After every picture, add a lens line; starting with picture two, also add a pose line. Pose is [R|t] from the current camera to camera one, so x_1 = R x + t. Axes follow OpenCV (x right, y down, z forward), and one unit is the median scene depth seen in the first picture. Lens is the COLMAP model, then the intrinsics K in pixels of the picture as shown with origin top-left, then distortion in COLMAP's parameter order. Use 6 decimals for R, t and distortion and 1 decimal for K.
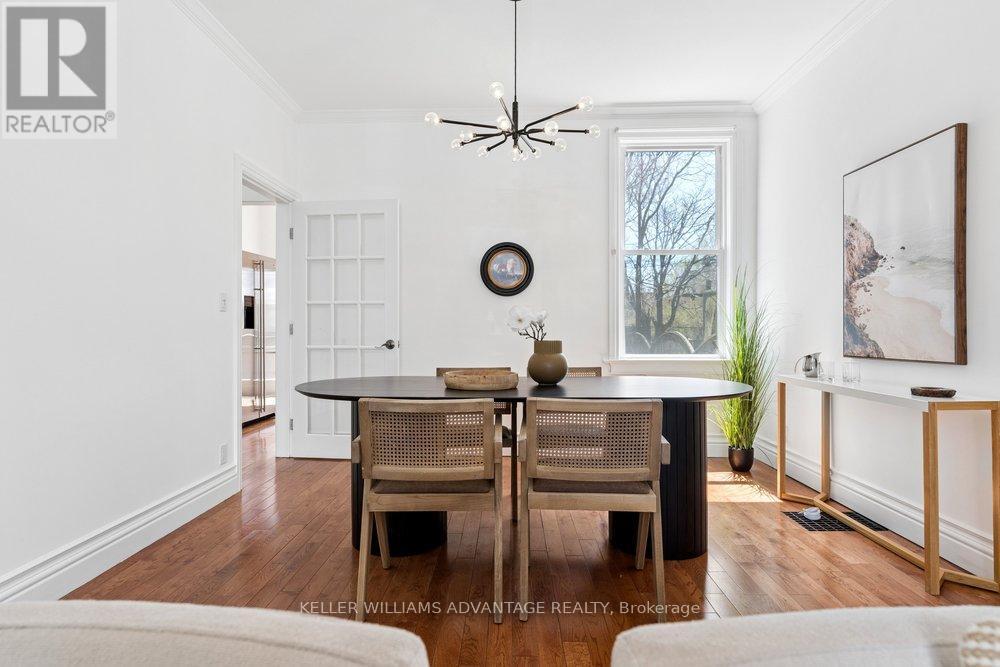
lens RADIAL K [[543.3, 0, 493.1], [0, 543.3, 332.5], [0, 0, 1]] dist [0.001423, 0.001382]
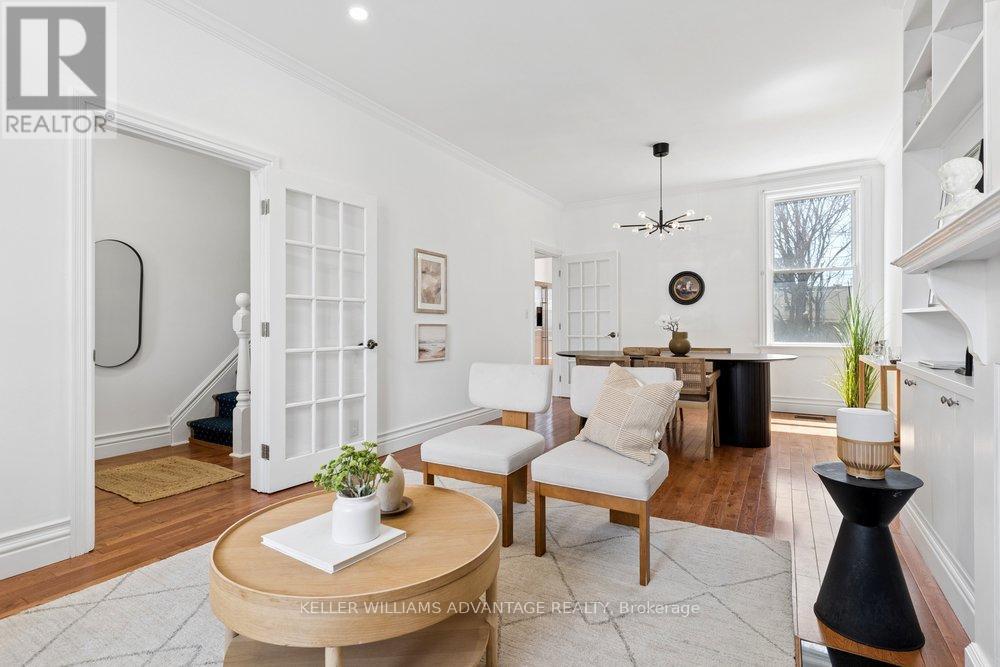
lens RADIAL K [[480.4, 0, 504.7], [0, 480.4, 325.7], [0, 0, 1]] dist [0.001698, -0.000429]
pose [[0.879010, -0.006103, -0.476765, 0.298888], [0.003752, 0.999976, -0.005883, 0.000859], [0.476789, 0.003382, 0.879011, -0.642549]]
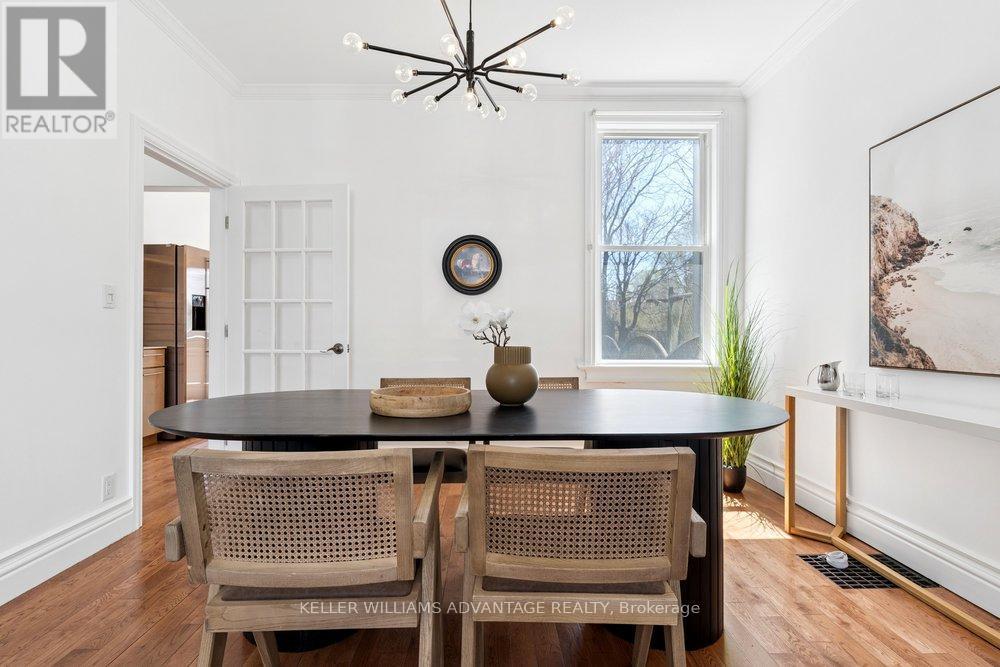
lens RADIAL K [[480.4, 0, 489.9], [0, 480.4, 333.8], [0, 0, 1]] dist [0.001698, -0.000429]
pose [[0.999473, 0.003390, 0.032297, 0.038794], [-0.003304, 0.999991, -0.002700, -0.001079], [-0.032306, 0.002592, 0.999475, 0.268809]]
